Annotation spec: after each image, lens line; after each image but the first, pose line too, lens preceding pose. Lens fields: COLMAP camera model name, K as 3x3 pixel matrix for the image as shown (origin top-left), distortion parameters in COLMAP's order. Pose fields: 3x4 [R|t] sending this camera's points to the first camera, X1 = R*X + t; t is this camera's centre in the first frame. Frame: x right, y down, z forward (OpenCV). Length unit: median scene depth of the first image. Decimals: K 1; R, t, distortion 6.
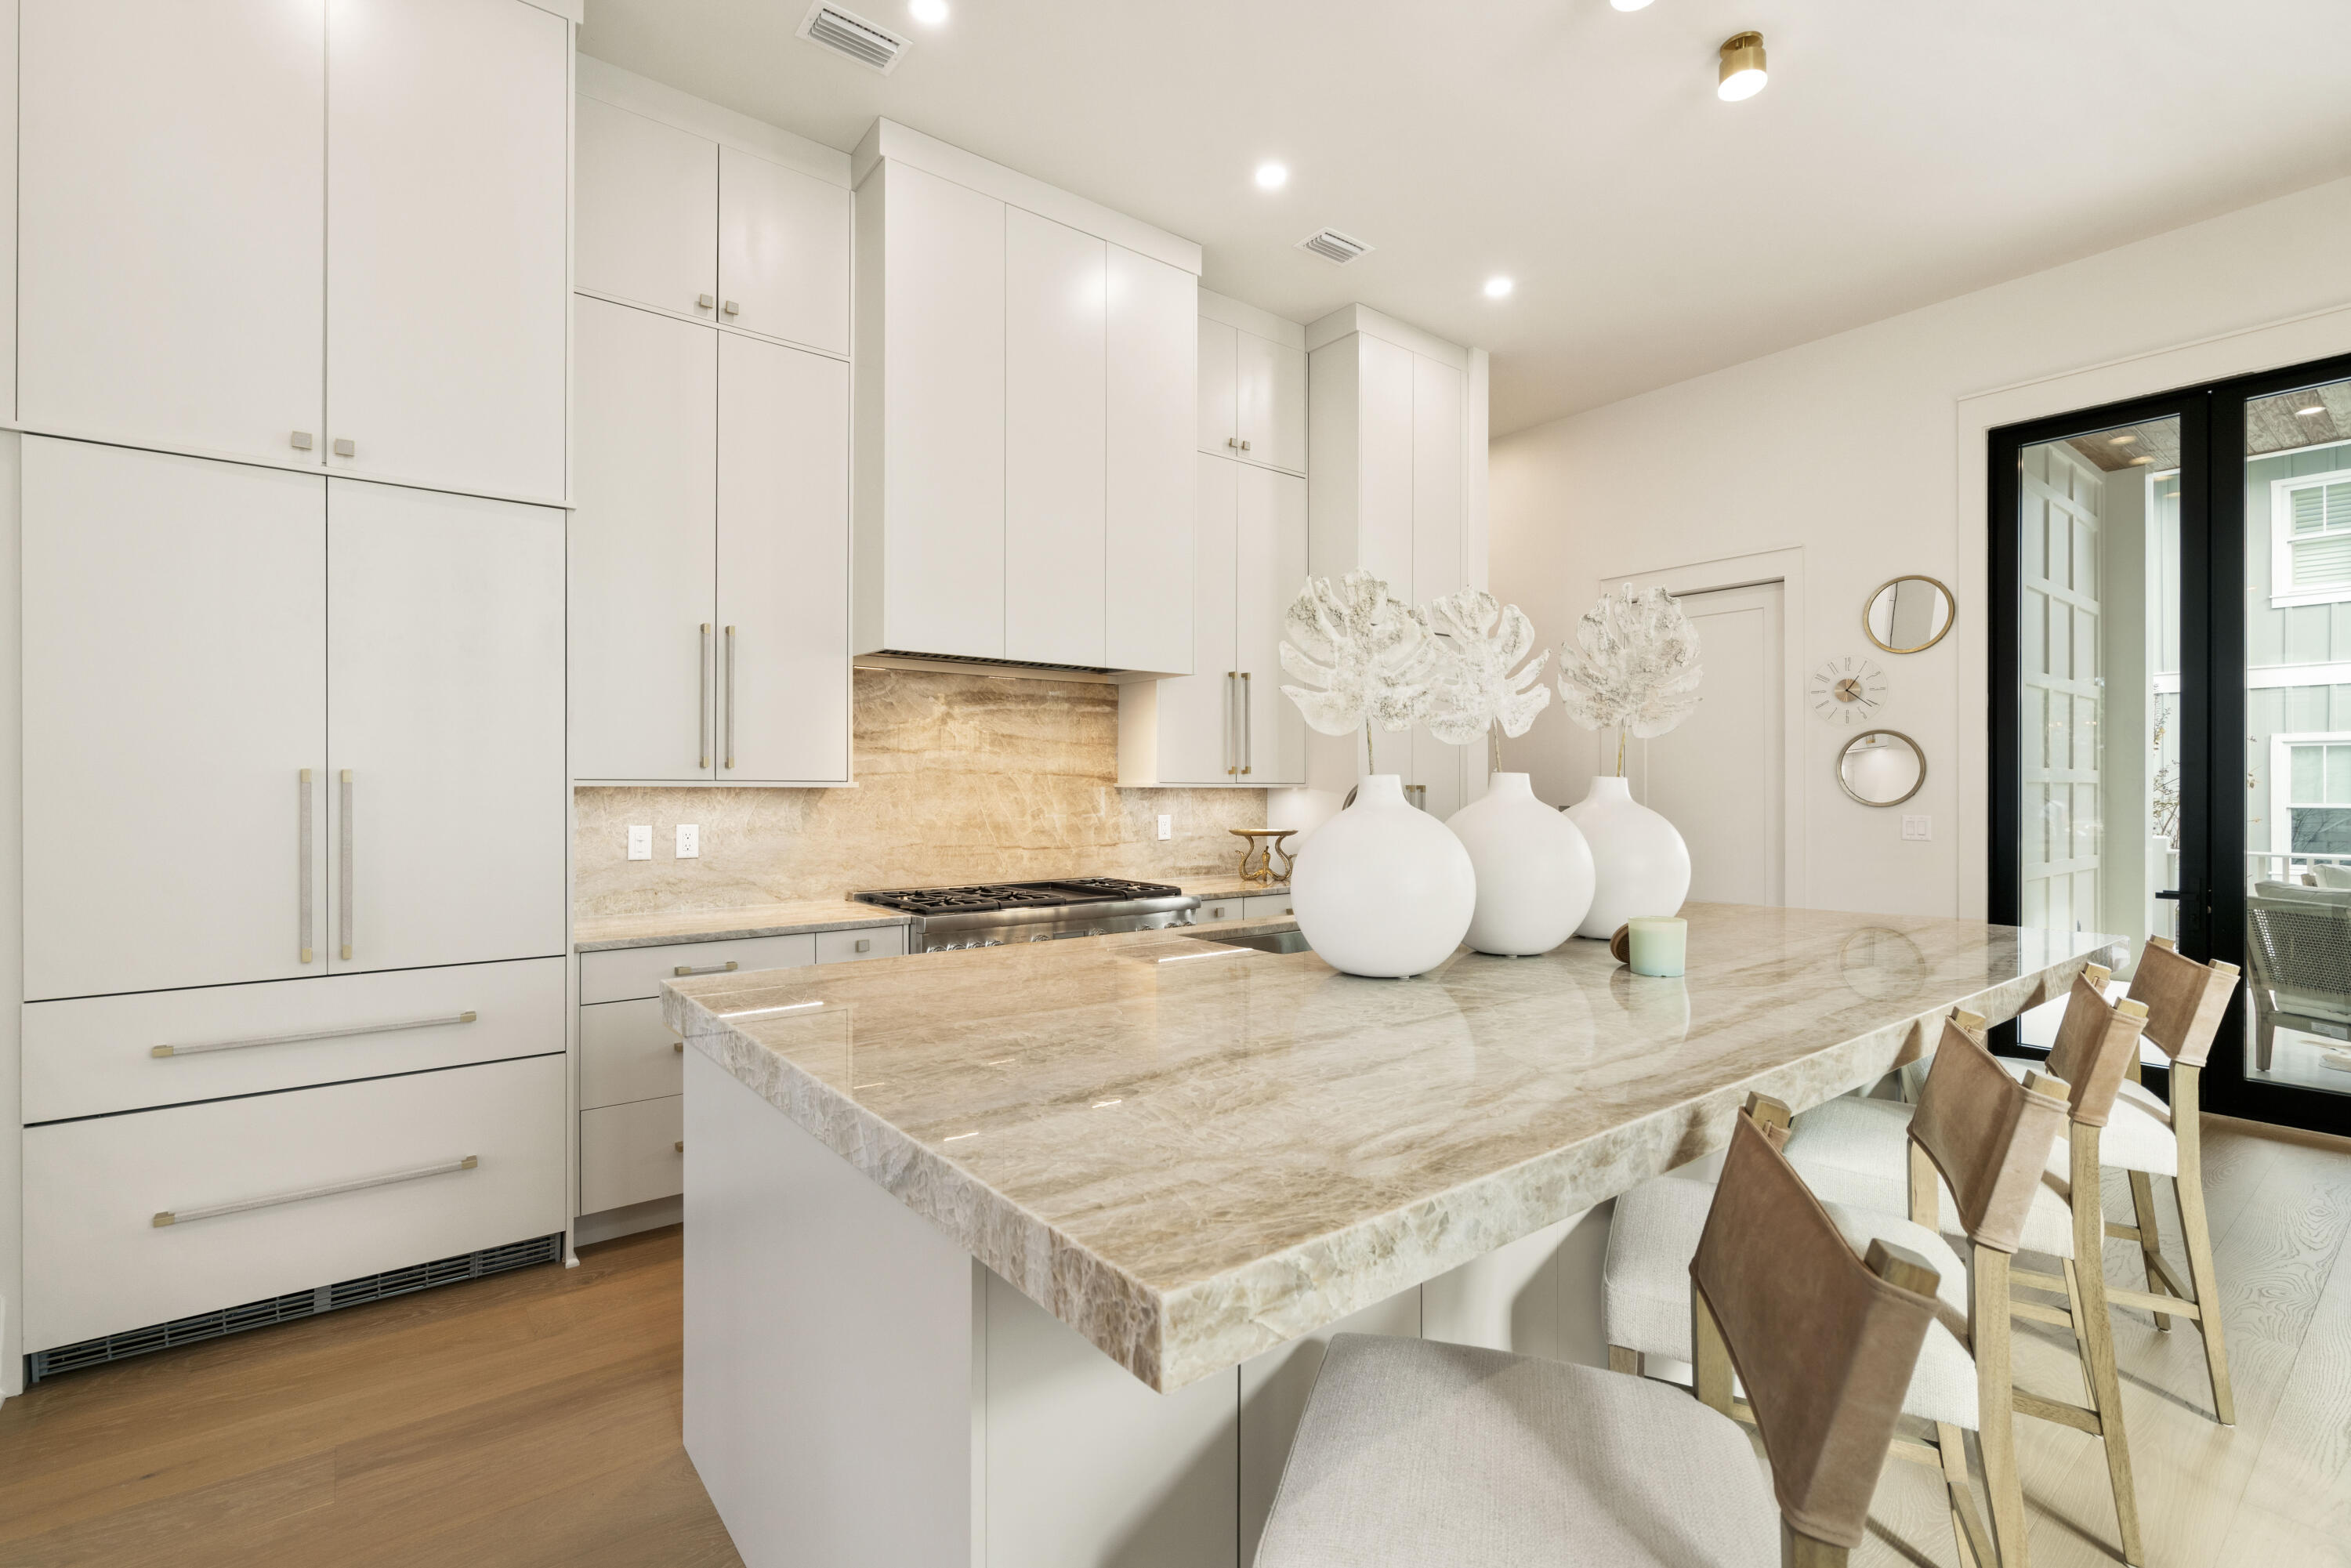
lens RADIAL K [[1053.9, 0, 1160.8], [0, 1053.9, 783.9], [0, 0, 1]] dist [-0.006184, 0.002779]
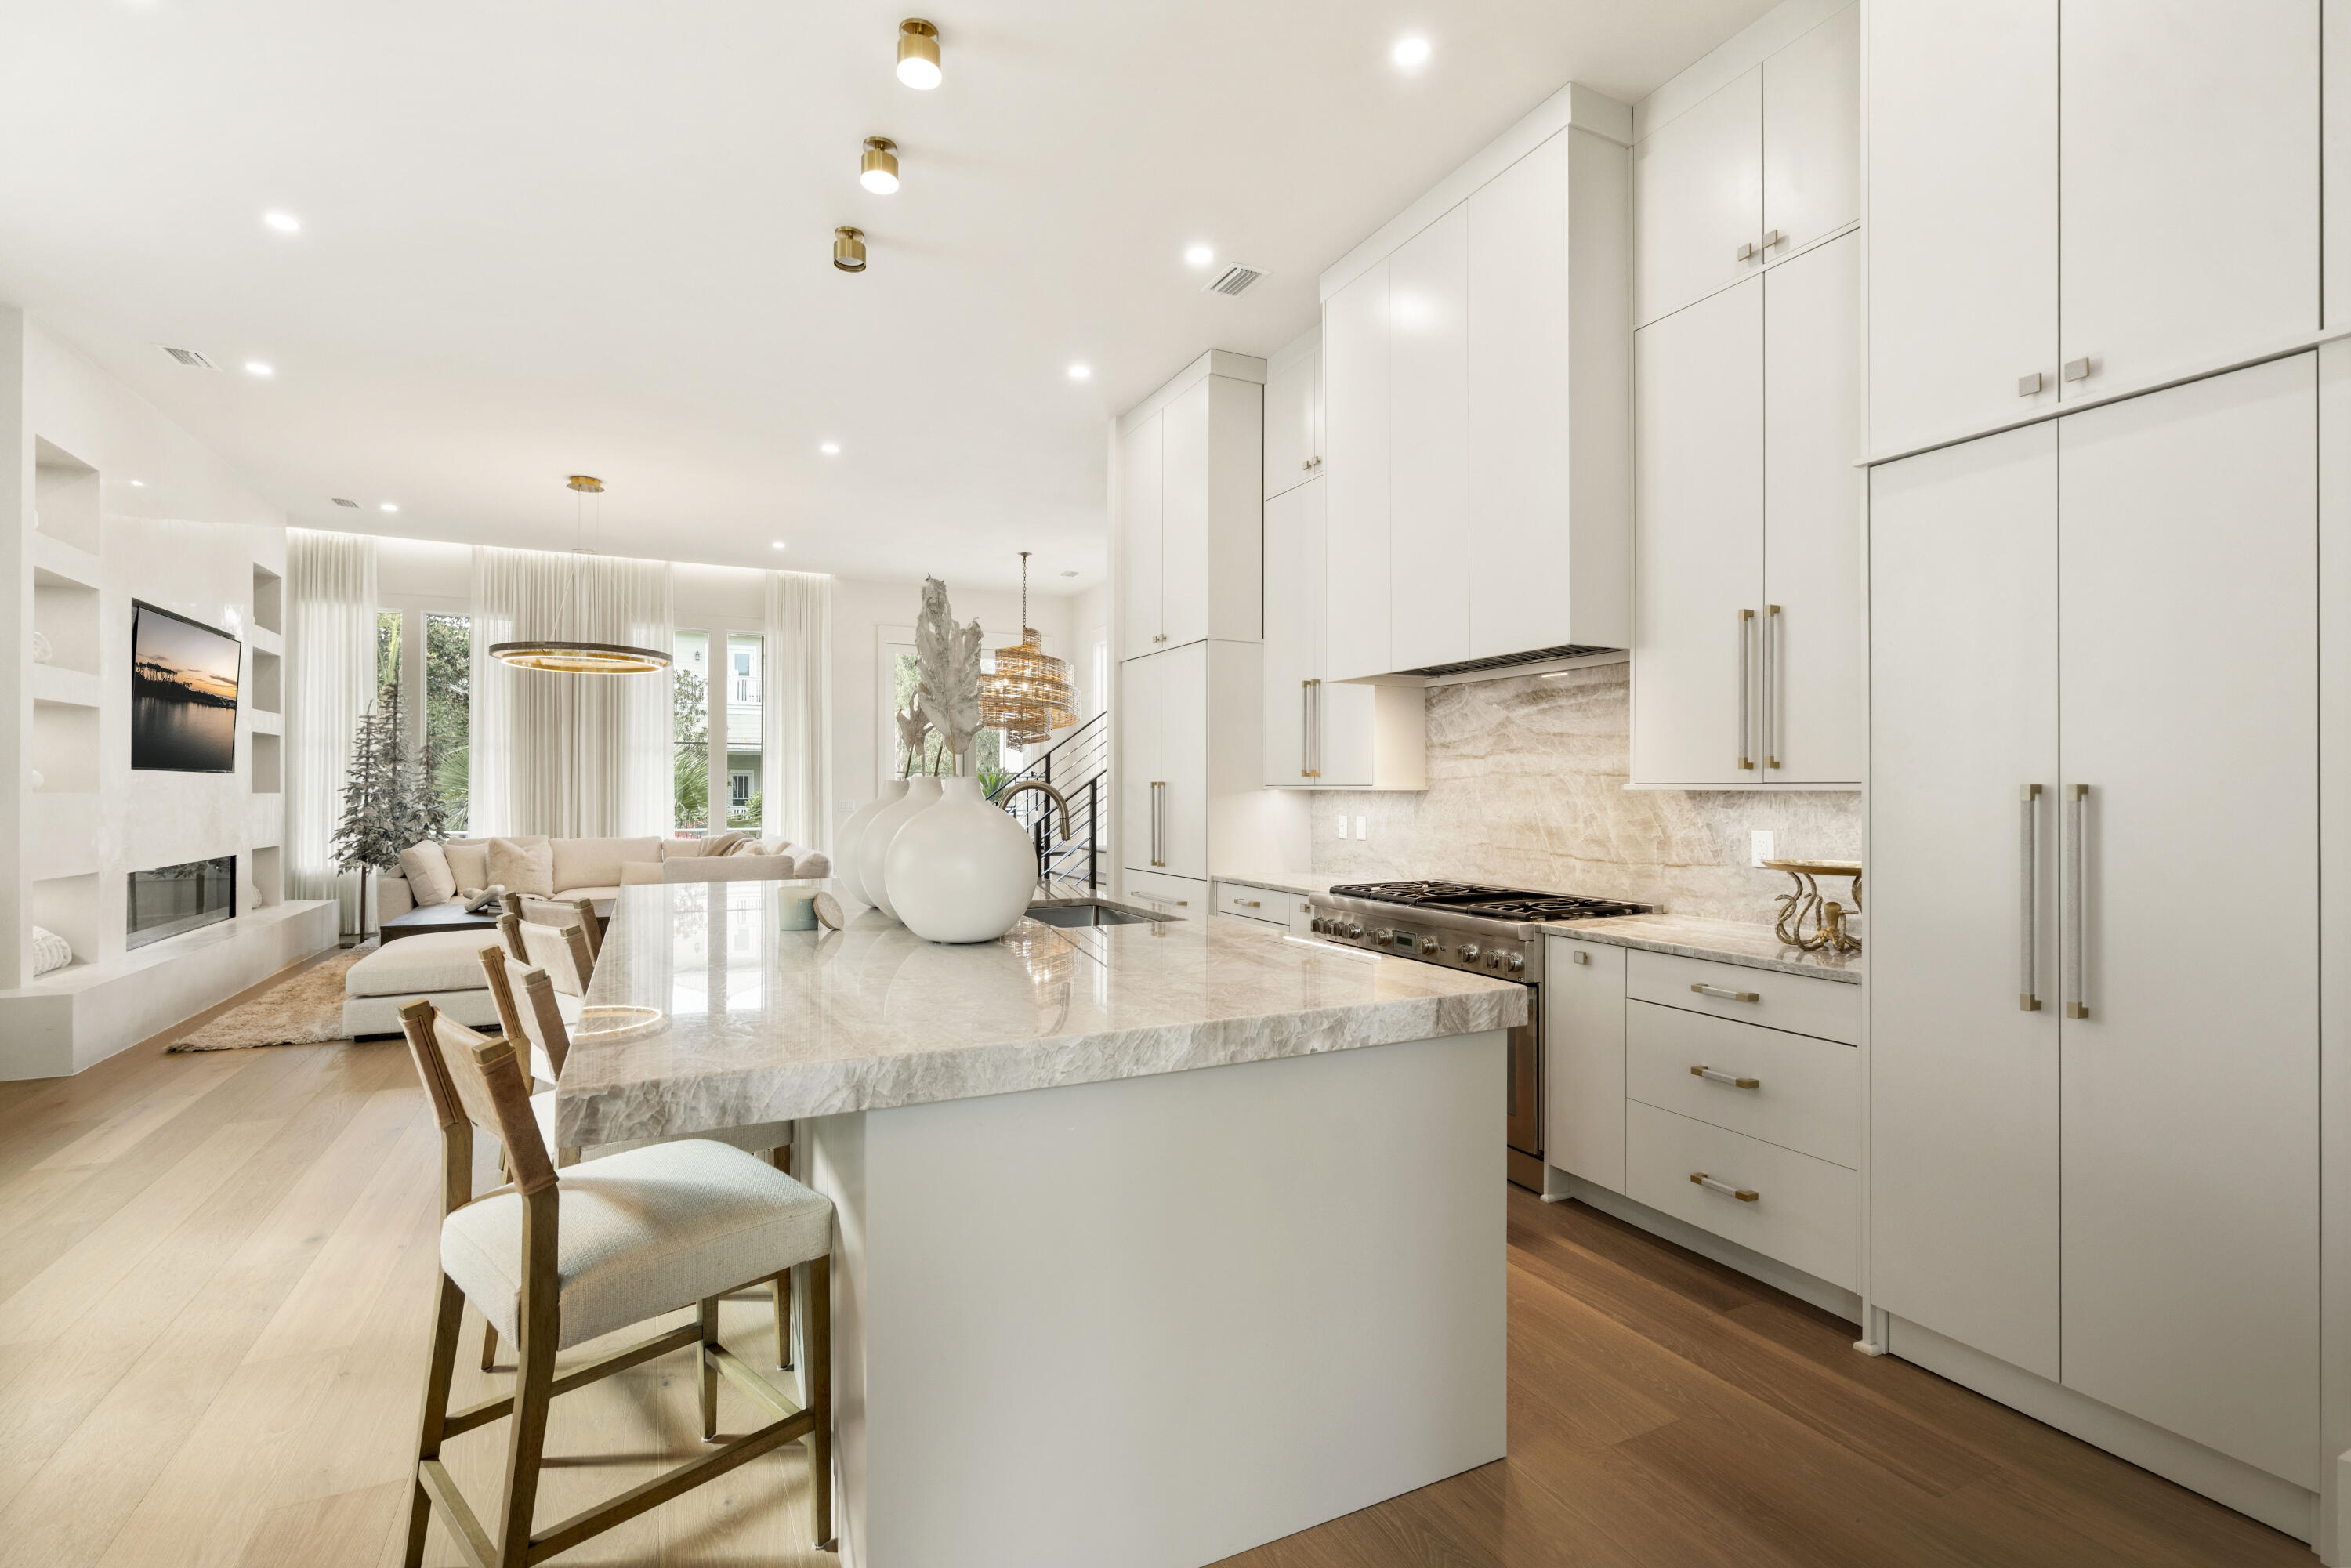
lens RADIAL K [[1053.9, 0, 1165.4], [0, 1053.9, 794.6], [0, 0, 1]] dist [-0.006184, 0.002779]
pose [[-0.198141, 0.002414, -0.980171, 0.889832], [0.000513, 0.999997, 0.002359, 0.005277], [0.980173, -0.000035, -0.198141, 0.908093]]
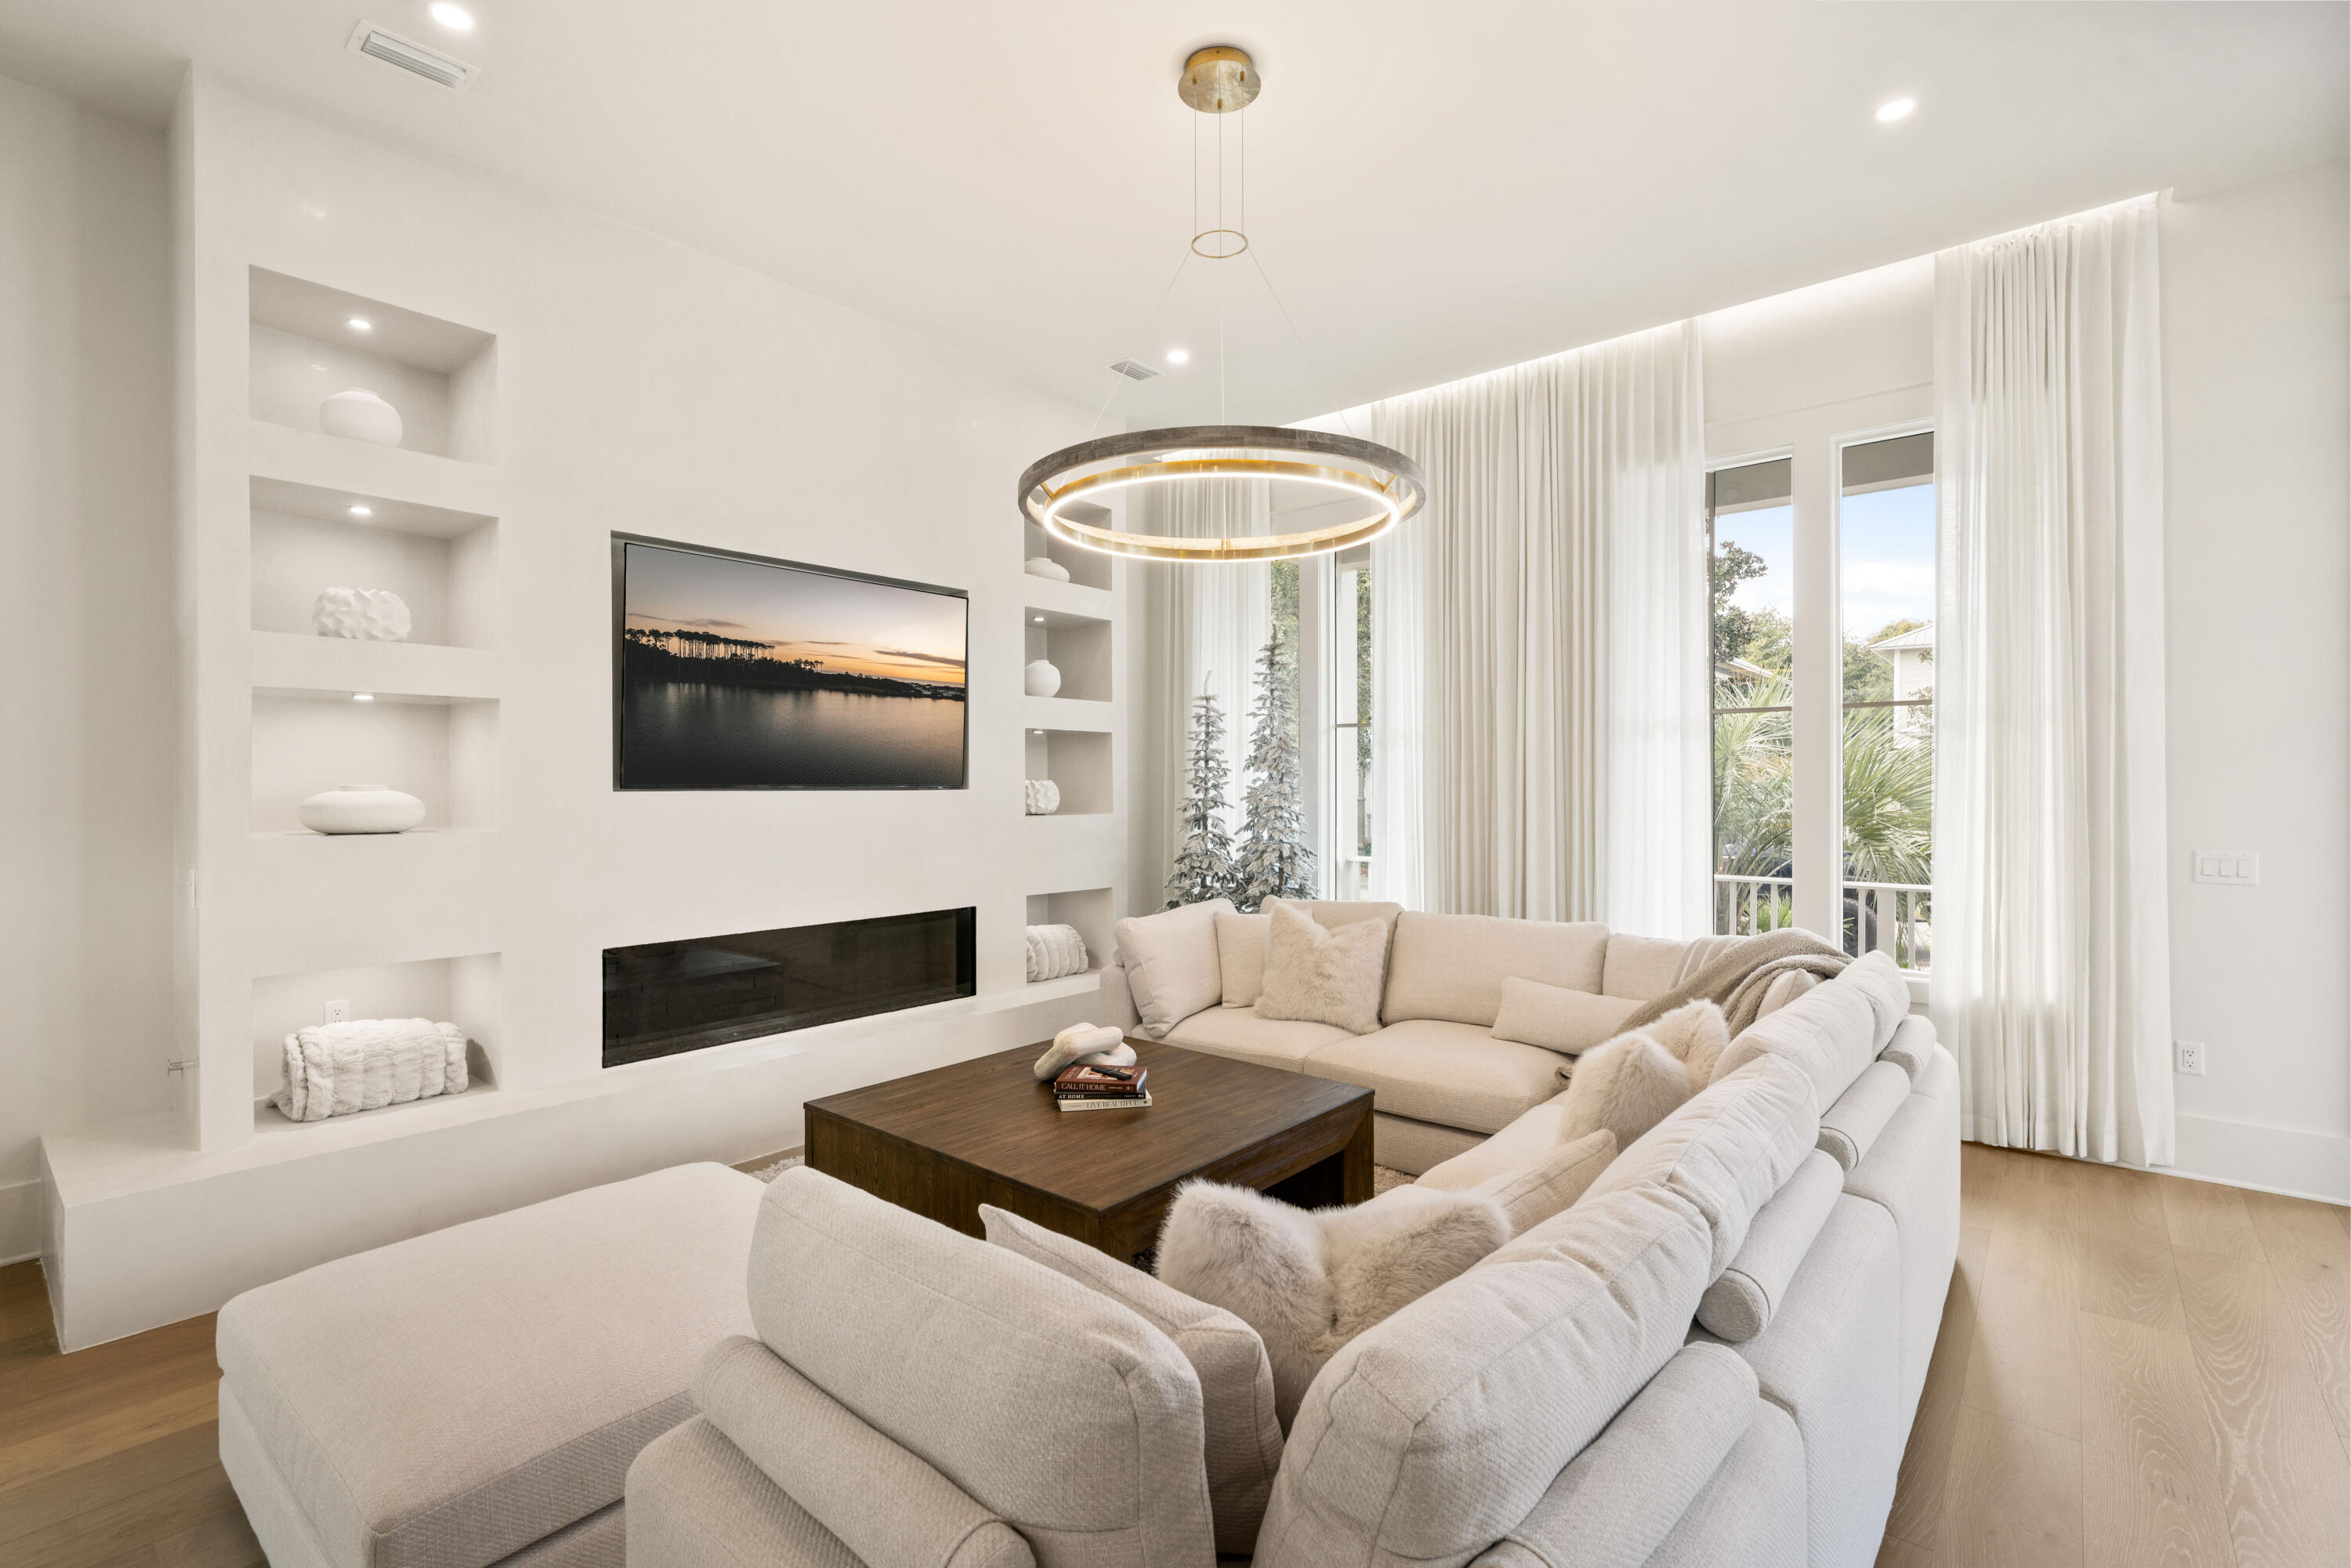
lens RADIAL K [[1053.9, 0, 1166.7], [0, 1053.9, 787.4], [0, 0, 1]] dist [-0.006184, 0.002779]
pose [[-0.979236, 0.000301, -0.202723, -0.548536], [0.000621, 0.999999, -0.001517, -0.028734], [0.202722, -0.001611, -0.979235, 0.259896]]
